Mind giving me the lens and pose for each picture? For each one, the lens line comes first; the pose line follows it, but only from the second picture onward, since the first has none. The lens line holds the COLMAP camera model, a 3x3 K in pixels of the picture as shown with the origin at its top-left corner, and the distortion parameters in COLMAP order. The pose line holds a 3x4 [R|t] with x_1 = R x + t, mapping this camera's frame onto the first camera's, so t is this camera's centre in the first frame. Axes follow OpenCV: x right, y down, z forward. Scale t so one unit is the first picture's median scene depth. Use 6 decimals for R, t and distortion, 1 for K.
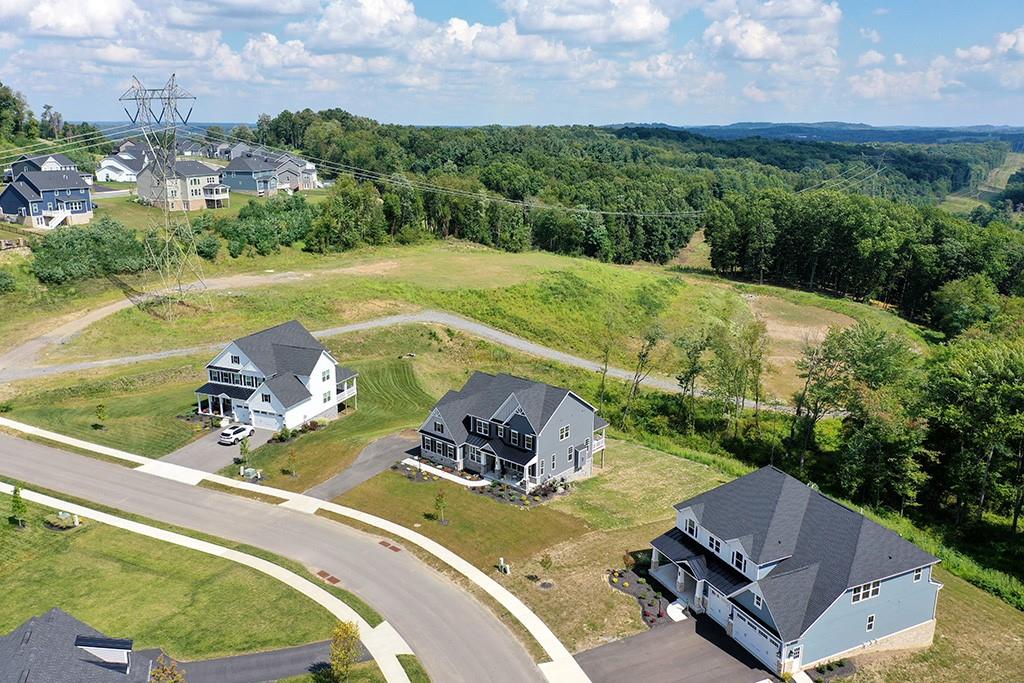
lens RADIAL K [[804.9, 0, 513.8], [0, 804.9, 347.8], [0, 0, 1]] dist [0.007551, 0.001390]
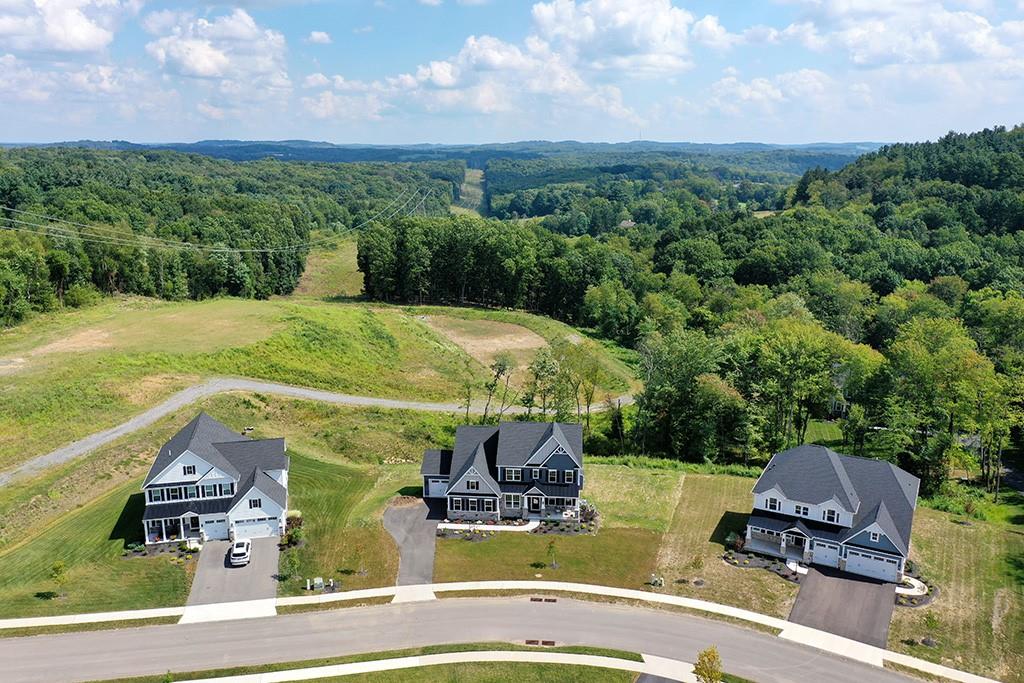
lens RADIAL K [[804.9, 0, 513.6], [0, 804.9, 335.6], [0, 0, 1]] dist [0.007551, 0.001390]
pose [[0.810398, -0.136158, 0.569839, -0.534418], [0.155605, 0.987710, 0.014712, -0.085259], [-0.564838, 0.076747, 0.821625, 0.091518]]
